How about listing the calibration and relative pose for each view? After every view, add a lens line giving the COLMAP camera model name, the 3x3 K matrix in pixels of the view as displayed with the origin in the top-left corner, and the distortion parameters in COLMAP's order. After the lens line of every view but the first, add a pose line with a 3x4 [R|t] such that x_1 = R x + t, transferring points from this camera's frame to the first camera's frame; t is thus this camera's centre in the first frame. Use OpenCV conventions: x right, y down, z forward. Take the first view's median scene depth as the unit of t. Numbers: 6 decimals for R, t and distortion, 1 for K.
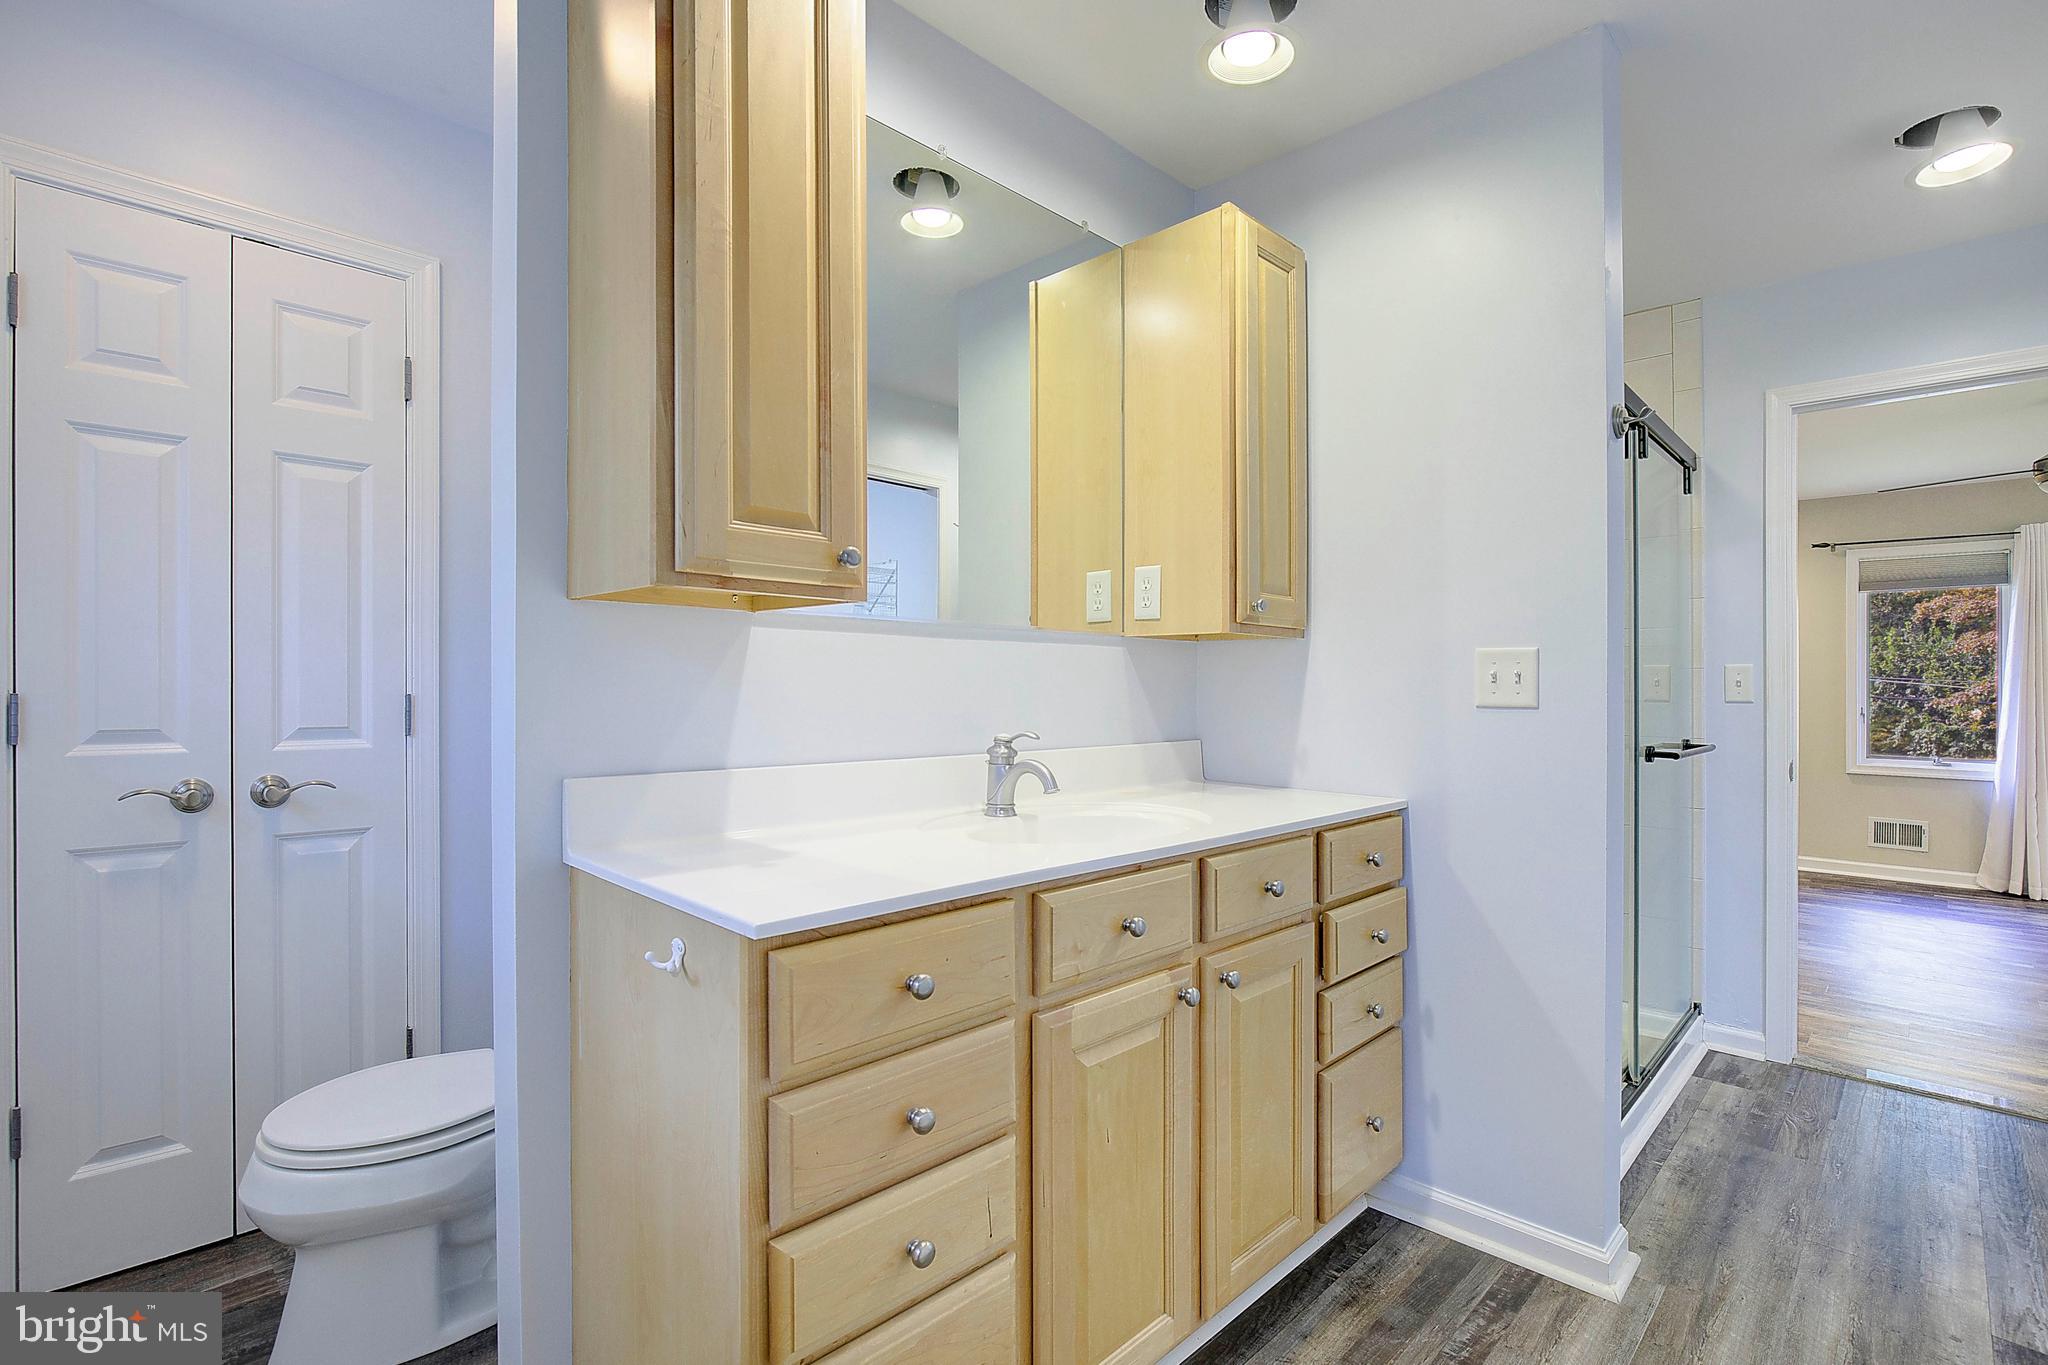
lens RADIAL K [[942.3, 0, 1024.2], [0, 942.3, 670.6], [0, 0, 1]] dist [-0.032132, 0.004417]
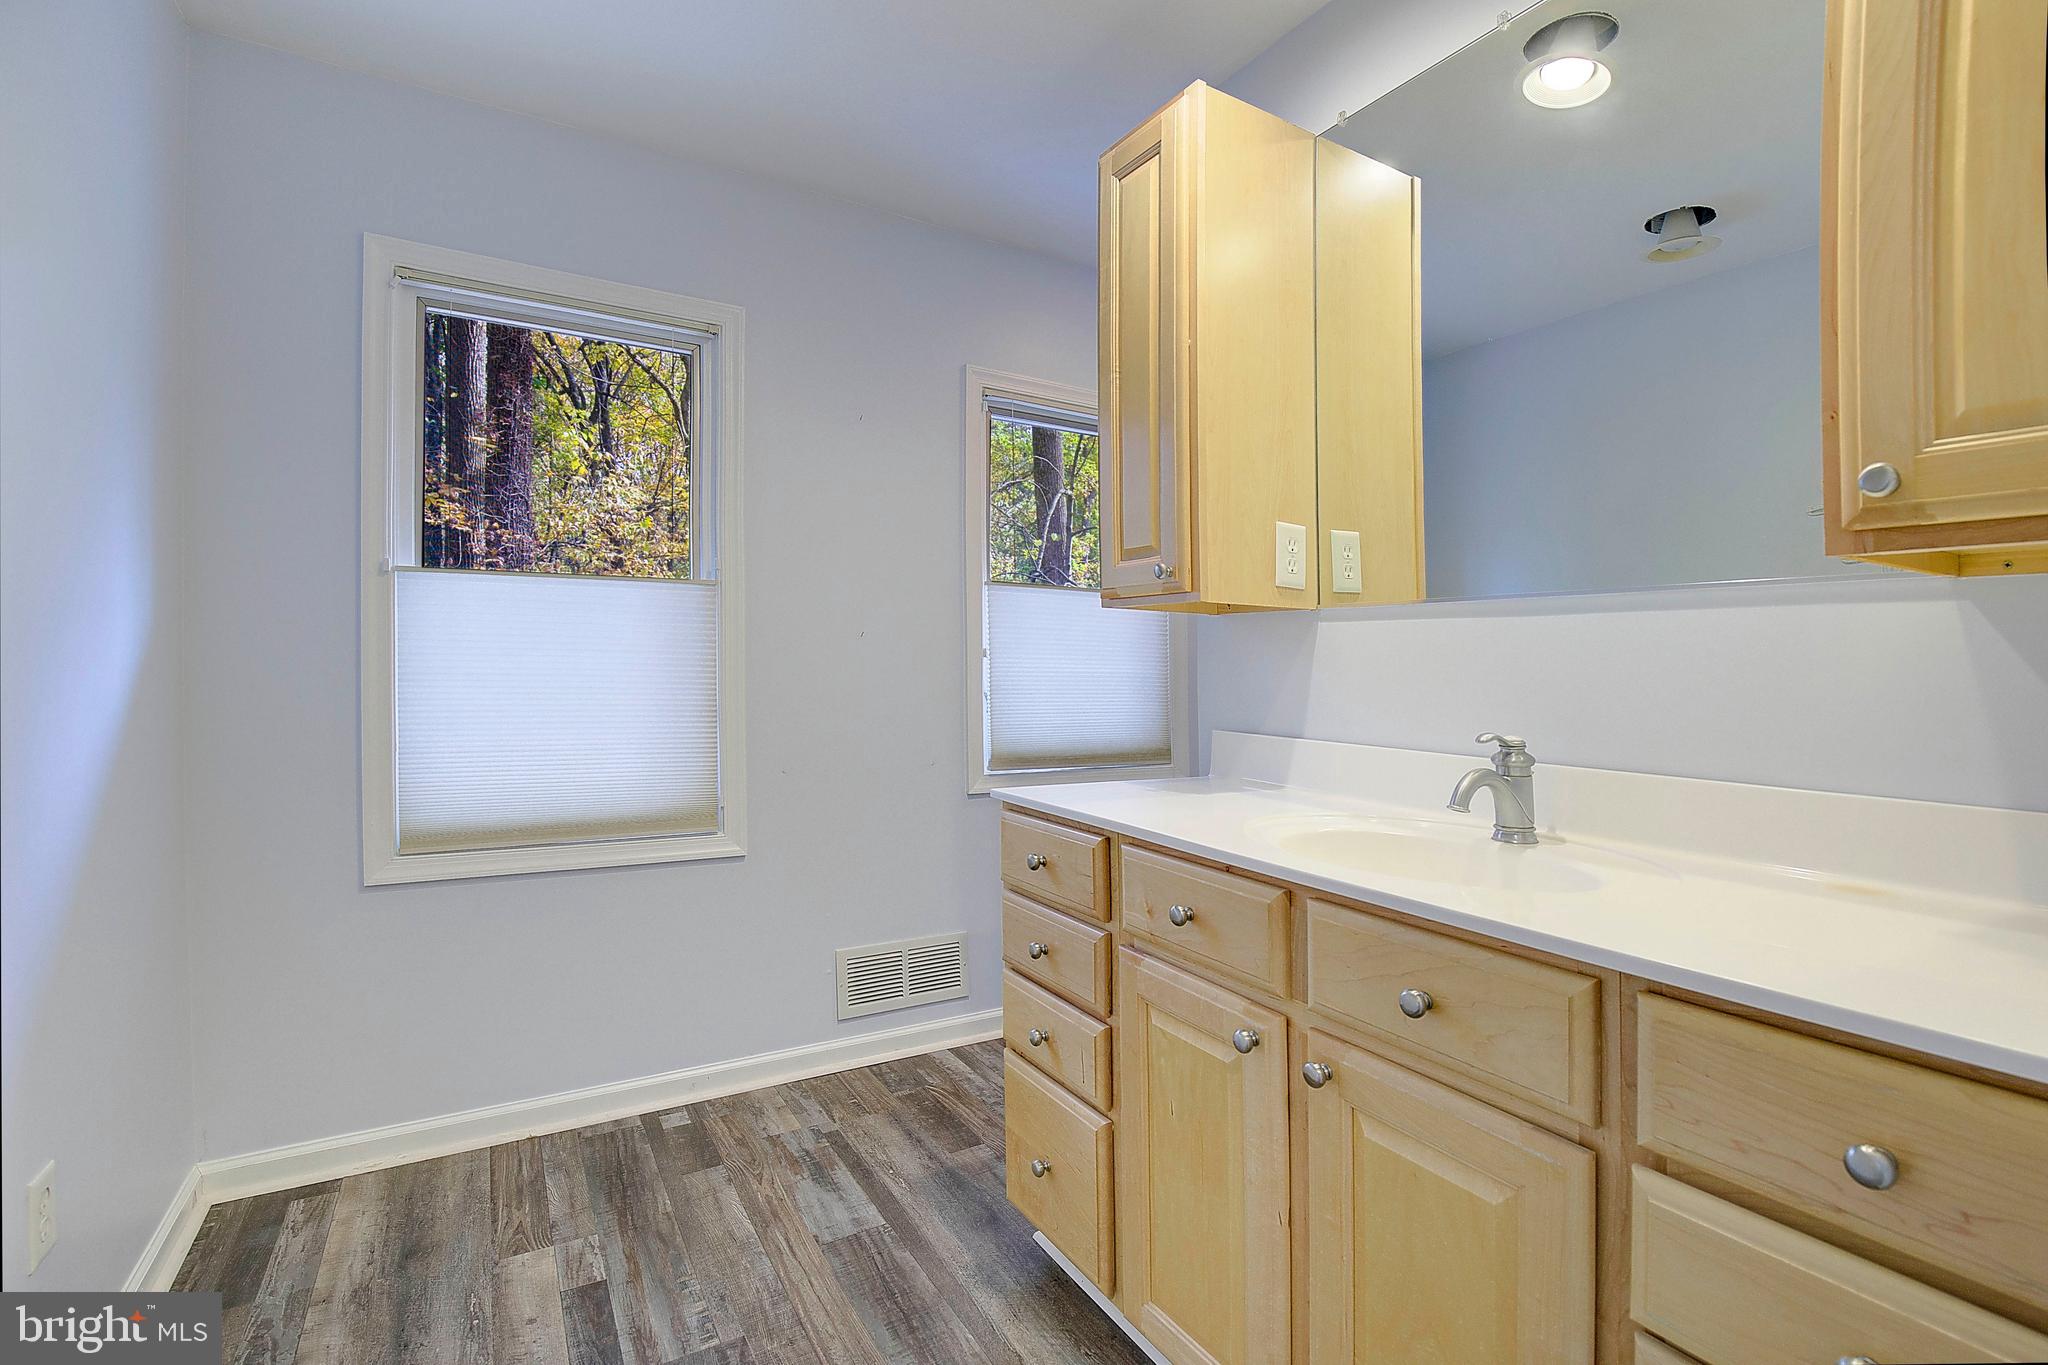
lens RADIAL K [[942.3, 0, 1022.4], [0, 942.3, 680.2], [0, 0, 1]] dist [-0.032132, 0.004417]
pose [[-0.252930, 0.006155, -0.967465, 1.036118], [-0.006022, 0.999950, 0.007936, 0.022049], [0.967466, 0.007833, -0.252880, 1.022748]]
